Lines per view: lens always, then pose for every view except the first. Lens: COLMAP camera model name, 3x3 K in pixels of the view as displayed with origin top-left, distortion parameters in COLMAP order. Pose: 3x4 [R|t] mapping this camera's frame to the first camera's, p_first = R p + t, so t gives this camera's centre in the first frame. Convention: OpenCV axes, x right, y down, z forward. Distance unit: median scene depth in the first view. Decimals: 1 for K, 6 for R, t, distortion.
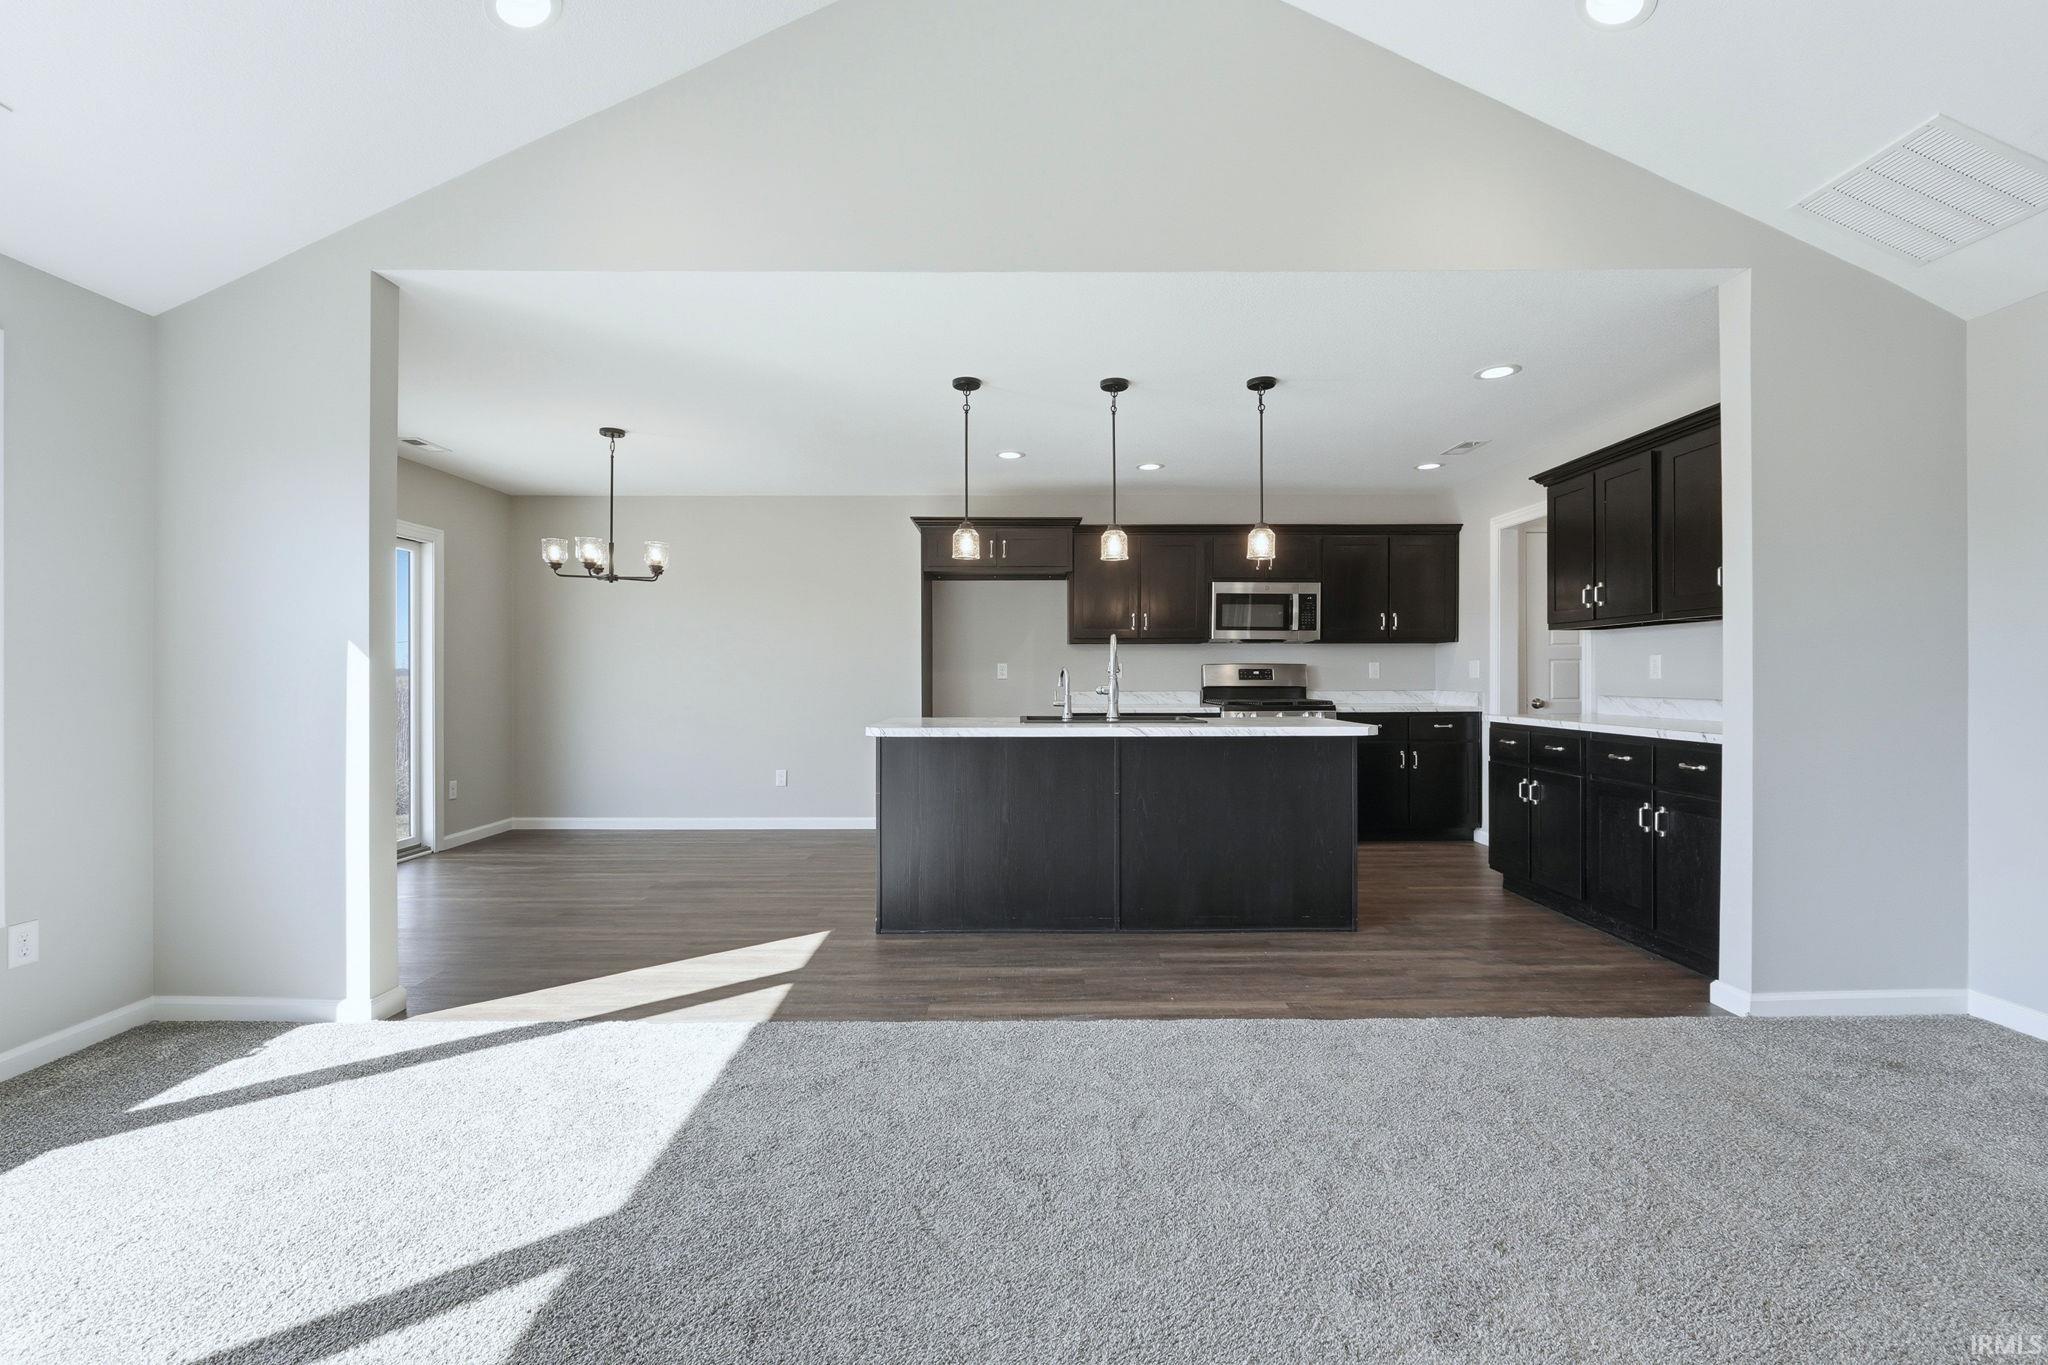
lens RADIAL K [[869.3, 0, 1008.8], [0, 869.3, 680.1], [0, 0, 1]] dist [-0.004081, -0.001219]
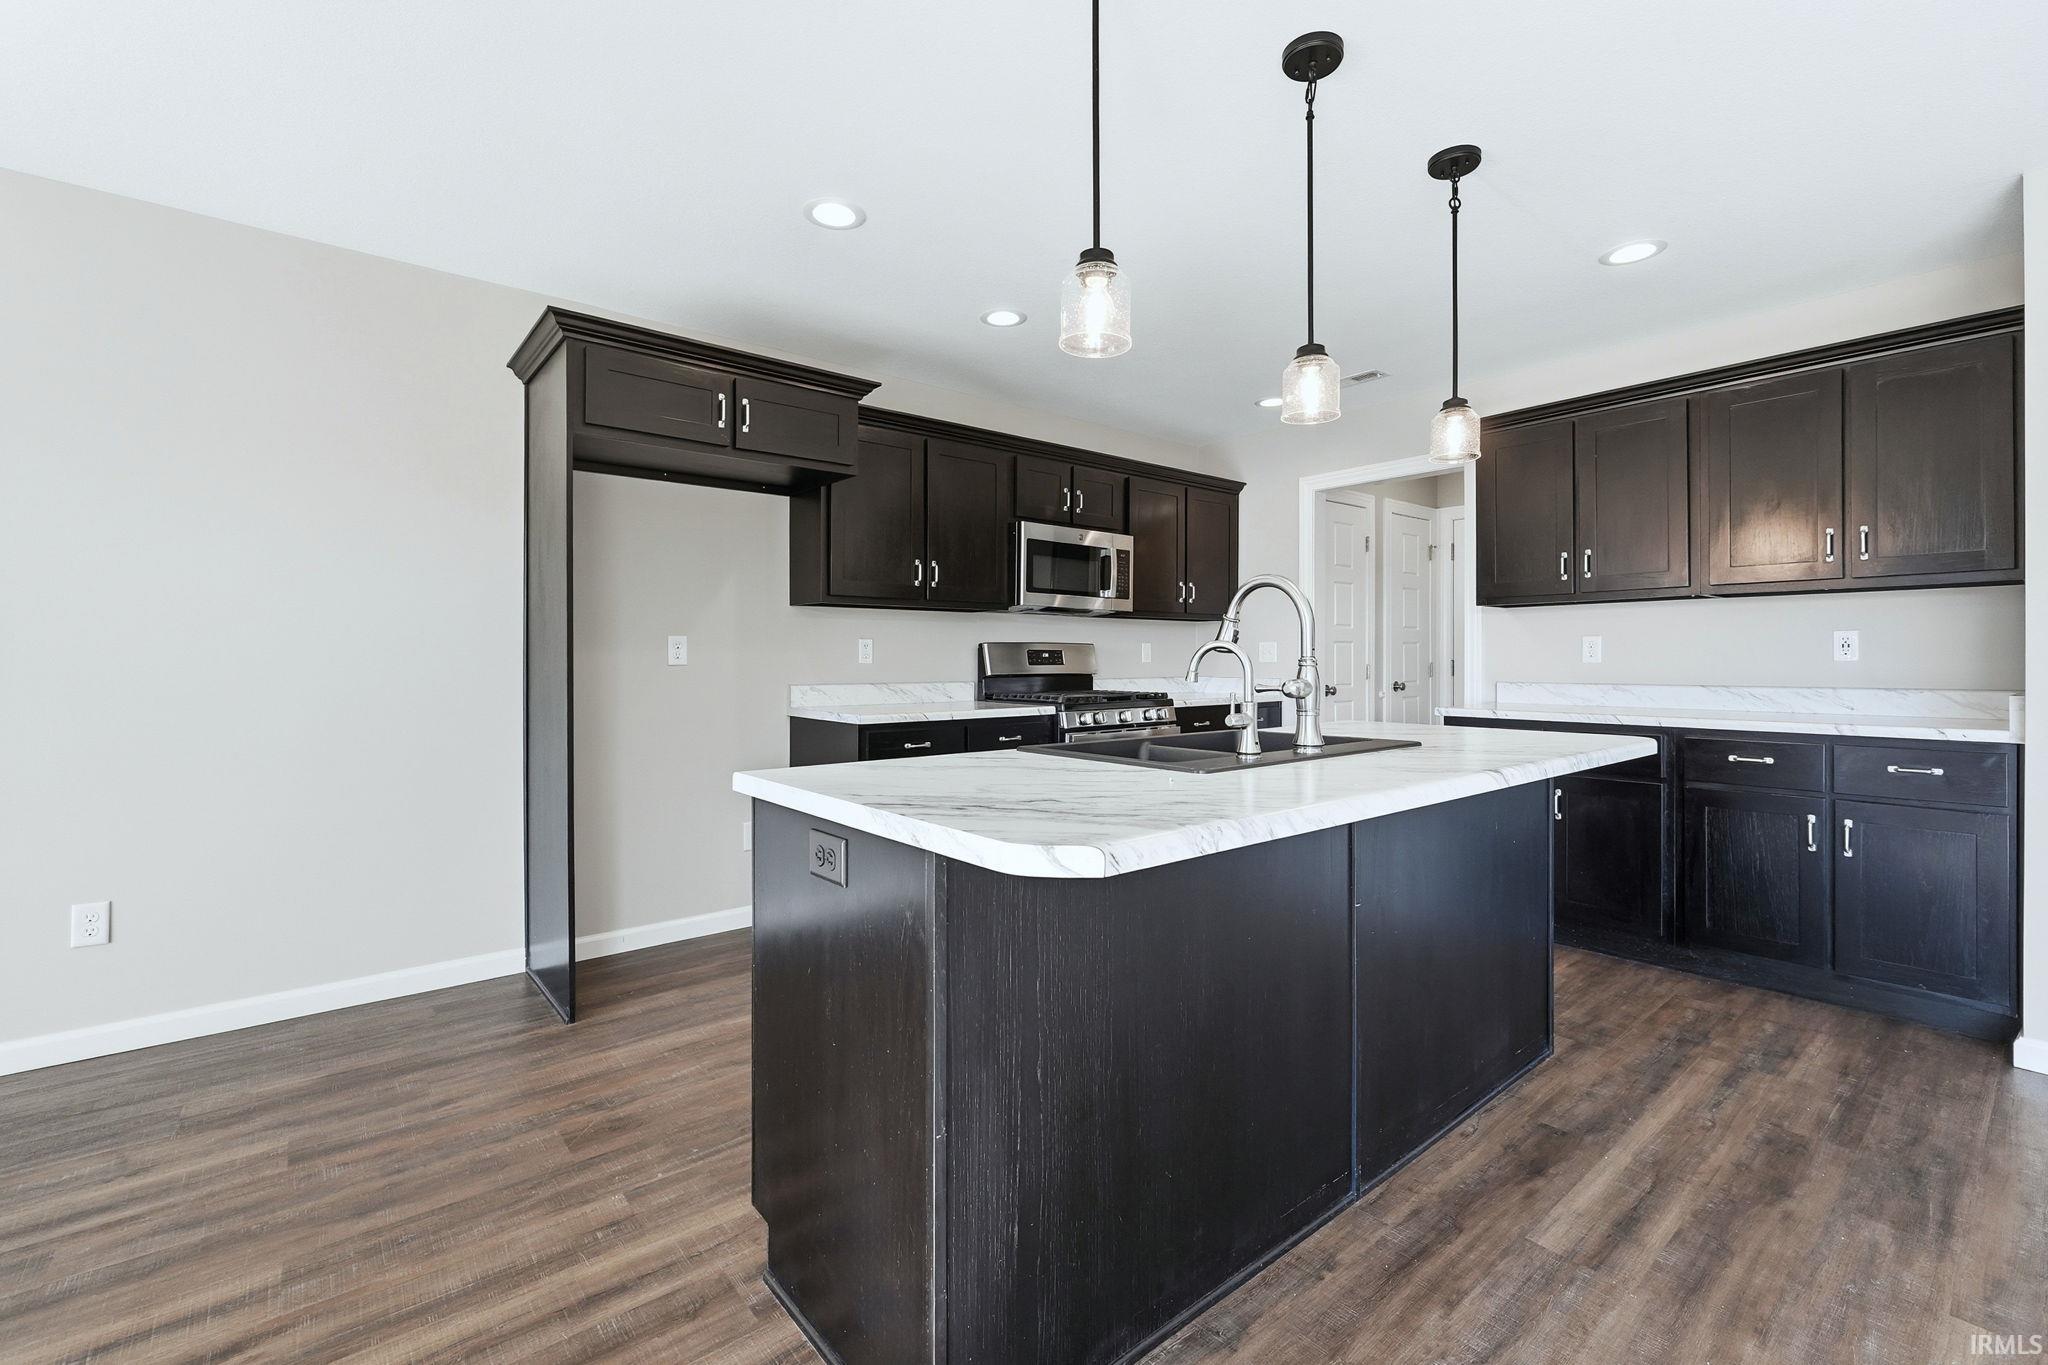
lens RADIAL K [[869.3, 0, 1020.2], [0, 869.3, 670.9], [0, 0, 1]] dist [-0.004081, -0.001219]
pose [[0.769270, -0.008355, 0.638869, -0.307757], [0.001774, 0.999939, 0.010941, -0.005179], [-0.638921, -0.007284, 0.769238, 0.725548]]
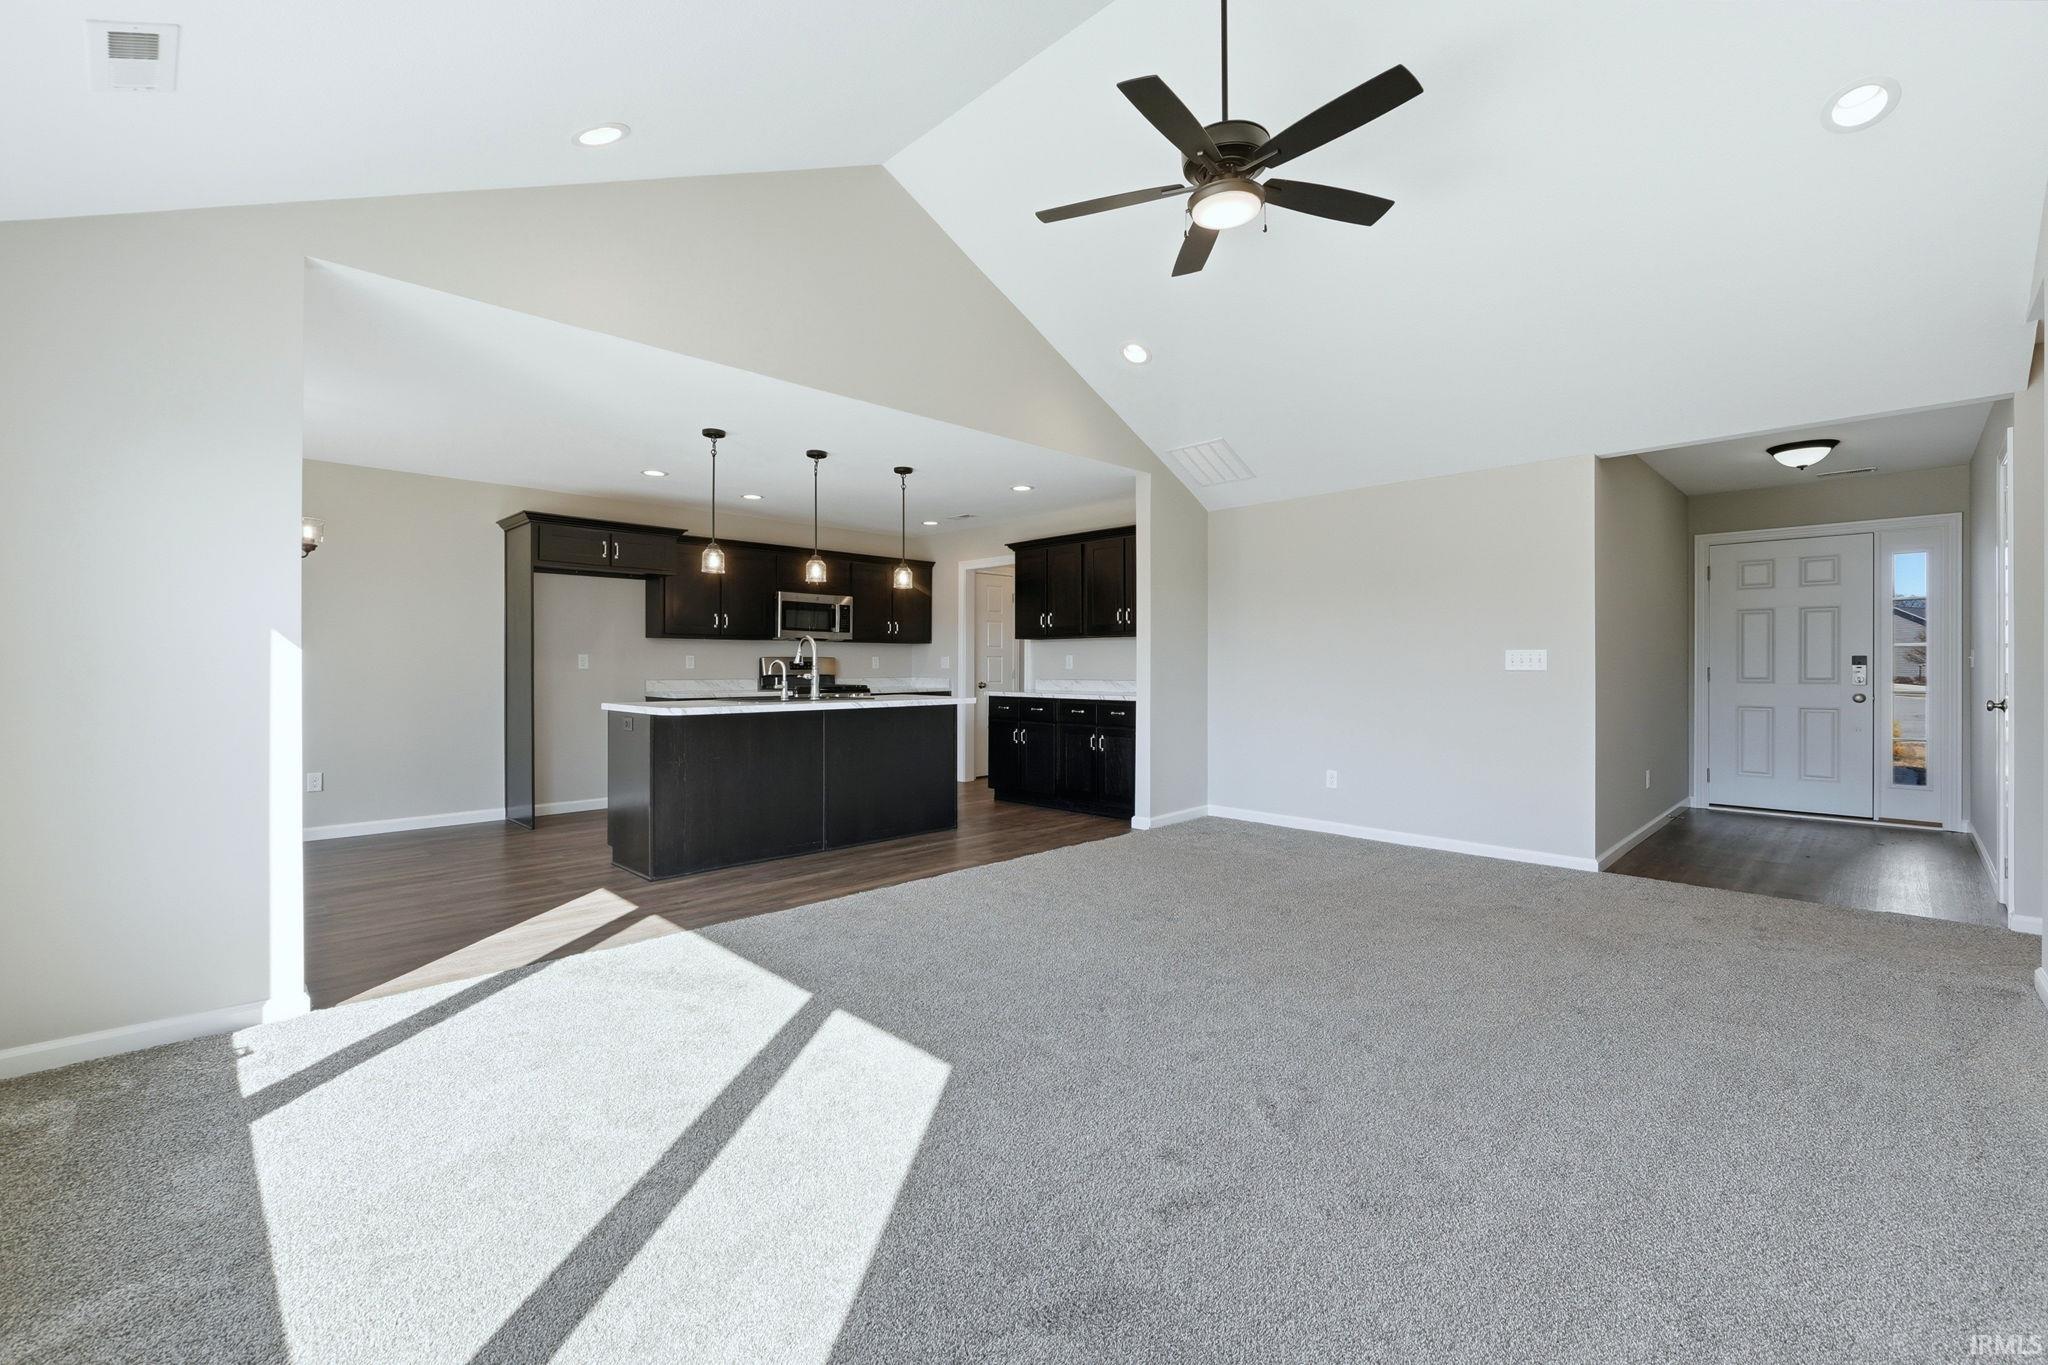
lens RADIAL K [[869.3, 0, 1019.5], [0, 869.3, 680.9], [0, 0, 1]] dist [-0.004081, -0.001219]
pose [[0.710810, -0.009940, 0.703314, -0.606018], [0.001439, 0.999919, 0.012677, 0.000675], [-0.703383, -0.007999, 0.710766, -0.198023]]
